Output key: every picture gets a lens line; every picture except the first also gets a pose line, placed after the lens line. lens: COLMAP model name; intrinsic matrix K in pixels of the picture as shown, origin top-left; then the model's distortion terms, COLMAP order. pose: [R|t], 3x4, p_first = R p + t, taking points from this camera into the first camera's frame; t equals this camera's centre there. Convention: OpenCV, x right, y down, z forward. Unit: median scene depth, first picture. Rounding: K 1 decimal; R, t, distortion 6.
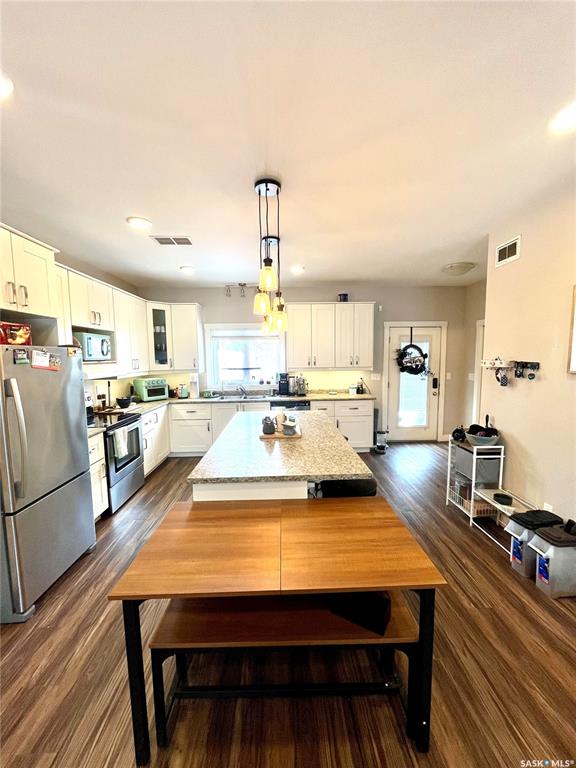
lens RADIAL K [[305.8, 0, 293.4], [0, 305.8, 386.7], [0, 0, 1]] dist [-0.006652, -0.000522]
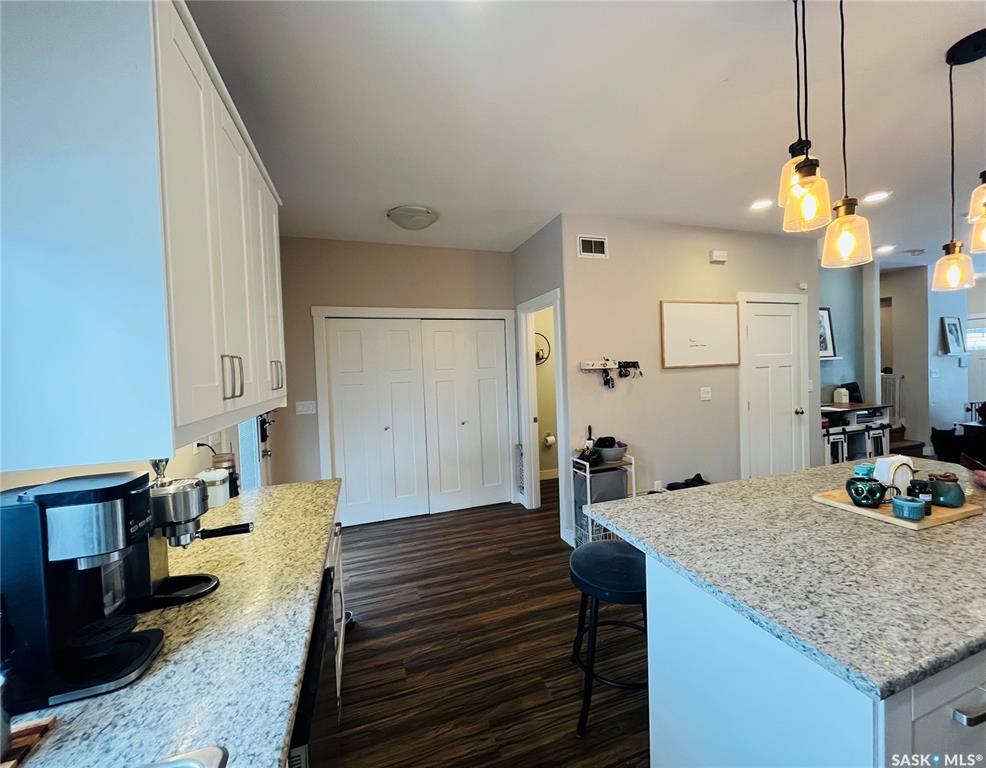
lens RADIAL K [[411.0, 0, 514.0], [0, 411.0, 379.6], [0, 0, 1]] dist [0.002318, 0.000076]
pose [[-0.297320, -0.006742, 0.954754, -0.244346], [0.134130, 0.989763, 0.048759, -0.073014], [-0.945309, 0.142558, -0.293372, 0.925045]]
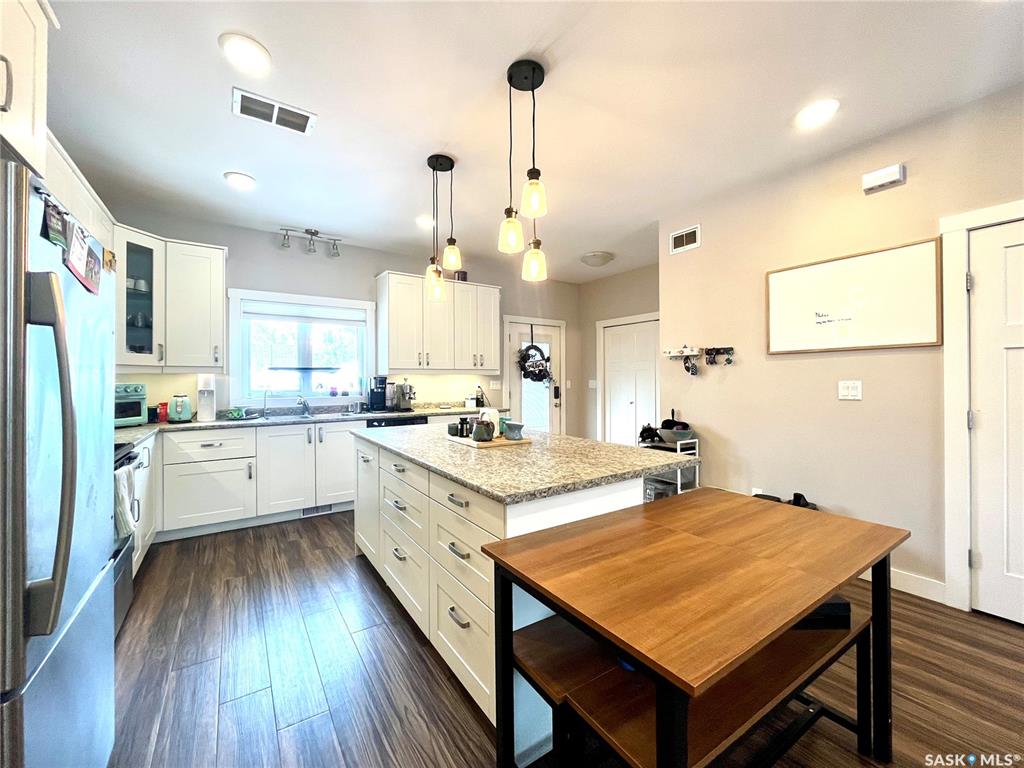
lens RADIAL K [[407.7, 0, 514.3], [0, 407.7, 378.8], [0, 0, 1]] dist [-0.006652, -0.000522]
pose [[0.851147, 0.009379, 0.524843, -0.252297], [0.046824, 0.994498, -0.093706, 0.057093], [-0.522834, 0.104333, 0.846025, 0.123498]]
